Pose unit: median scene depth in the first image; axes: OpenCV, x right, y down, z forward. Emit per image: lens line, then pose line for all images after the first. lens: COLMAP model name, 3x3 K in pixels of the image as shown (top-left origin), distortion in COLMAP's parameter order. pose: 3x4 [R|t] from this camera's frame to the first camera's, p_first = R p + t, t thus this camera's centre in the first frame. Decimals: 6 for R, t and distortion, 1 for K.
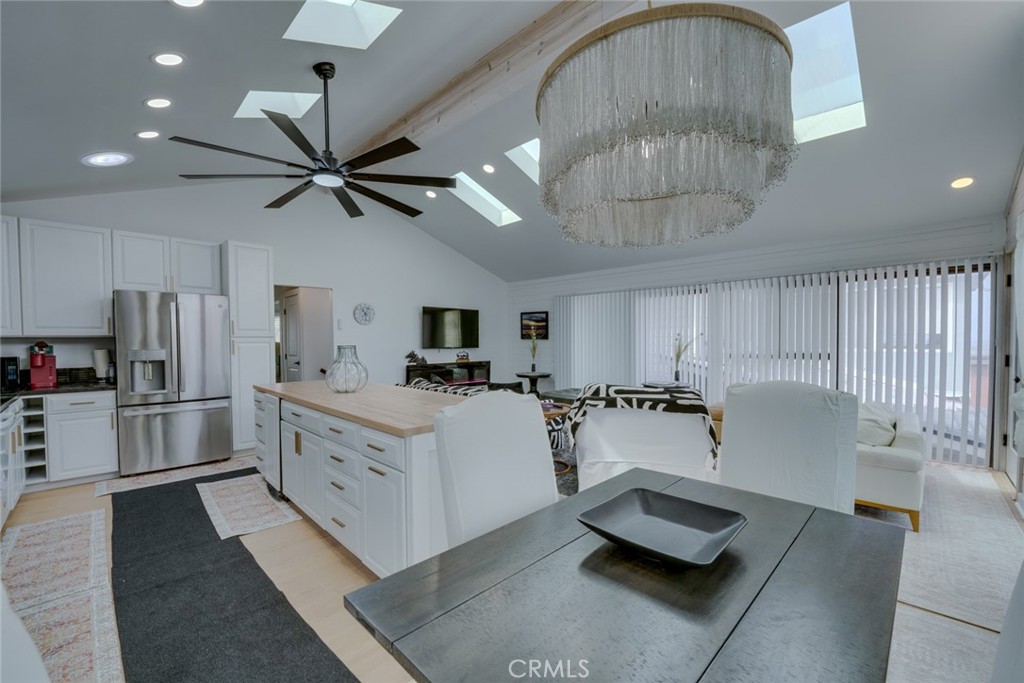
lens RADIAL K [[417.4, 0, 509.8], [0, 417.4, 344.5], [0, 0, 1]] dist [-0.005963, -0.002456]
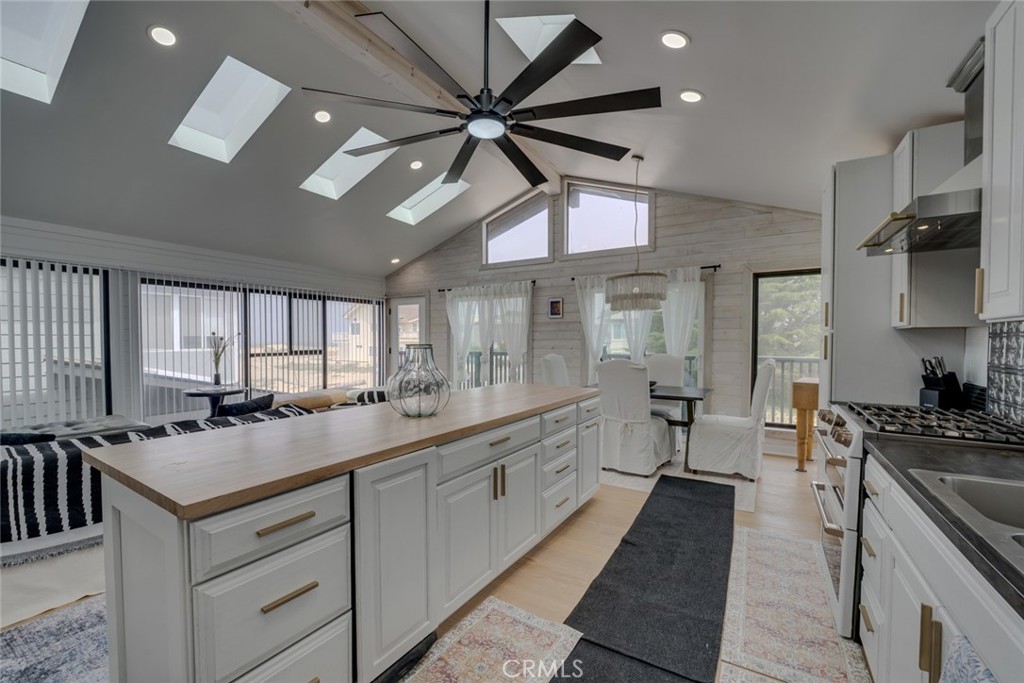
lens RADIAL K [[417.4, 0, 507.4], [0, 417.4, 349.0], [0, 0, 1]] dist [-0.005963, -0.002456]
pose [[-0.224150, -0.020713, 0.974334, -0.863000], [0.001685, 0.999764, 0.021641, -0.012182], [-0.974553, 0.006493, -0.224062, 0.821040]]
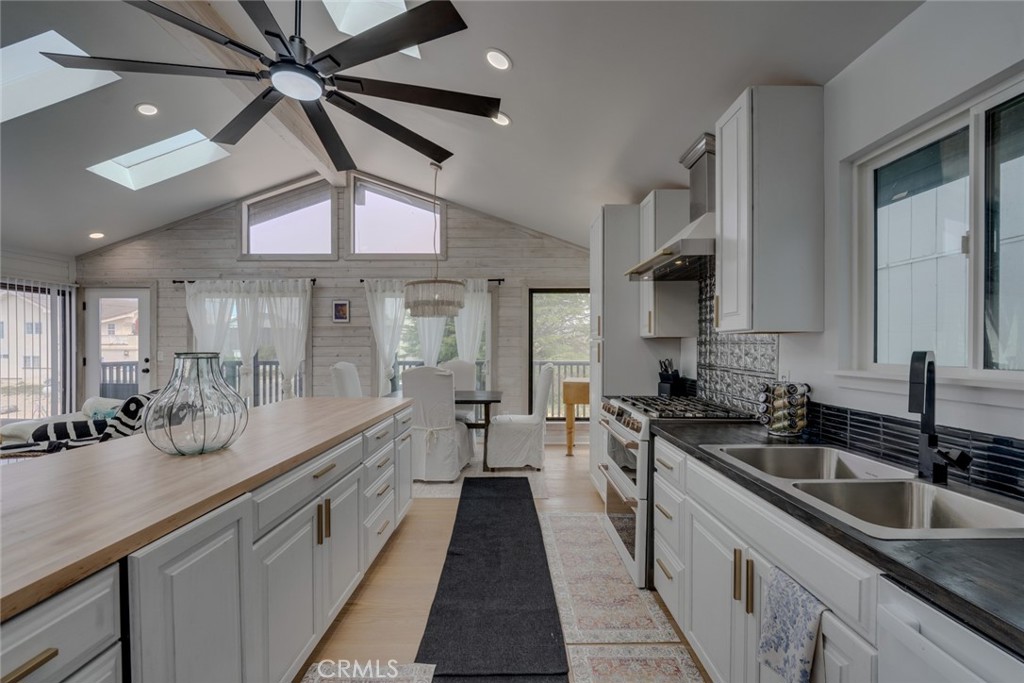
lens RADIAL K [[417.4, 0, 509.1], [0, 417.4, 348.6], [0, 0, 1]] dist [-0.005963, -0.002456]
pose [[-0.702099, -0.003090, 0.712072, -0.788928], [0.001153, 0.999984, 0.005476, -0.011974], [-0.712078, 0.004665, -0.702085, 0.877237]]
